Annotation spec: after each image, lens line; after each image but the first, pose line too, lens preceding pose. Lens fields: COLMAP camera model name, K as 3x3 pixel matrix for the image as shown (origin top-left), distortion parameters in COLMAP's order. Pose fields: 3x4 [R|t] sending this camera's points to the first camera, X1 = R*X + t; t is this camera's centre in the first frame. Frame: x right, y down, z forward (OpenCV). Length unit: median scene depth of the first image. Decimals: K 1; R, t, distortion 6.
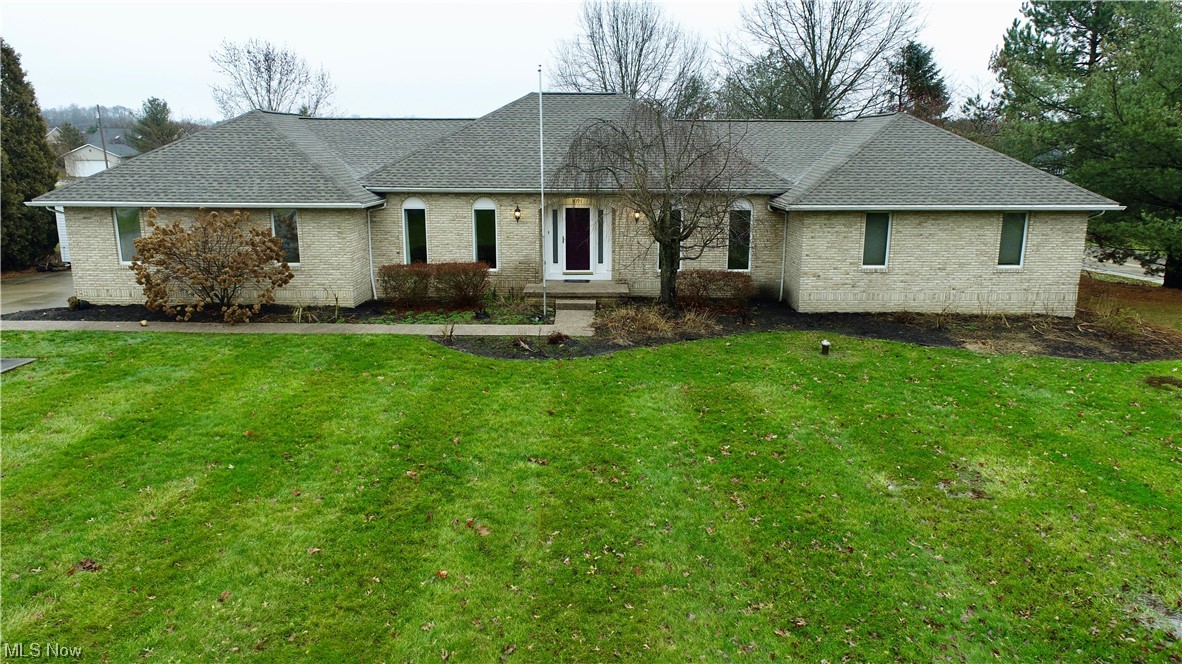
lens RADIAL K [[801.7, 0, 594.6], [0, 801.7, 331.3], [0, 0, 1]] dist [-0.015981, 0.010851]
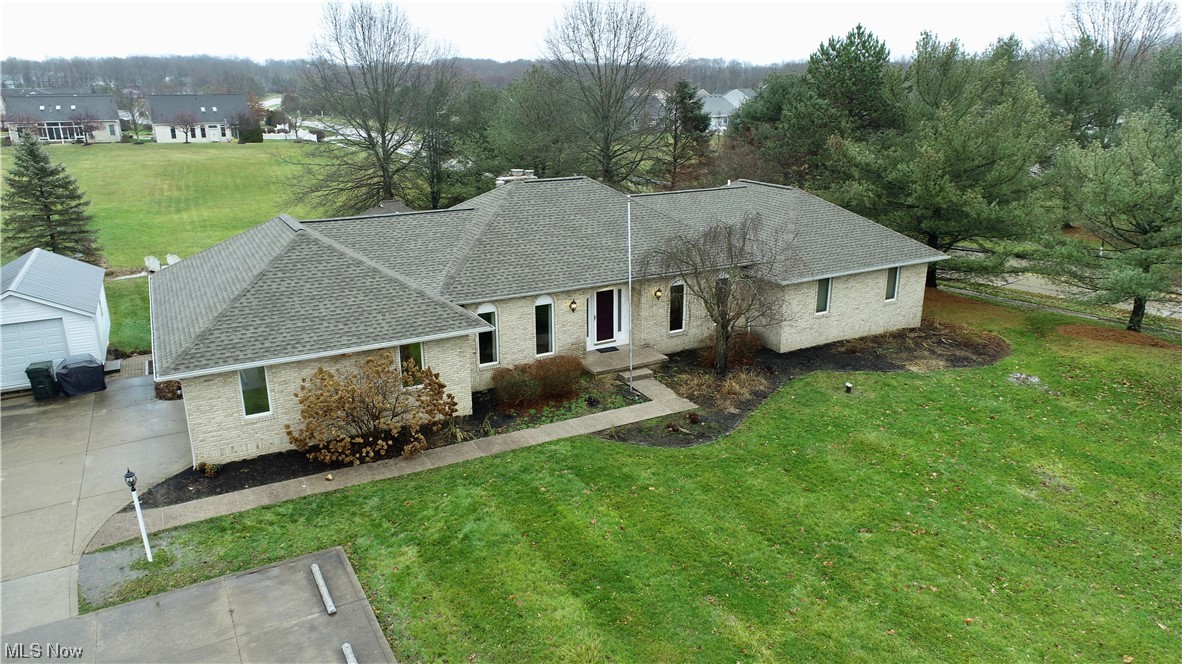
lens RADIAL K [[801.7, 0, 598.3], [0, 801.7, 327.4], [0, 0, 1]] dist [-0.015981, 0.010851]
pose [[0.876221, -0.148632, 0.458416, -0.678350], [0.114030, 0.988182, 0.102439, -0.257487], [-0.468224, -0.037486, 0.882814, -0.066433]]
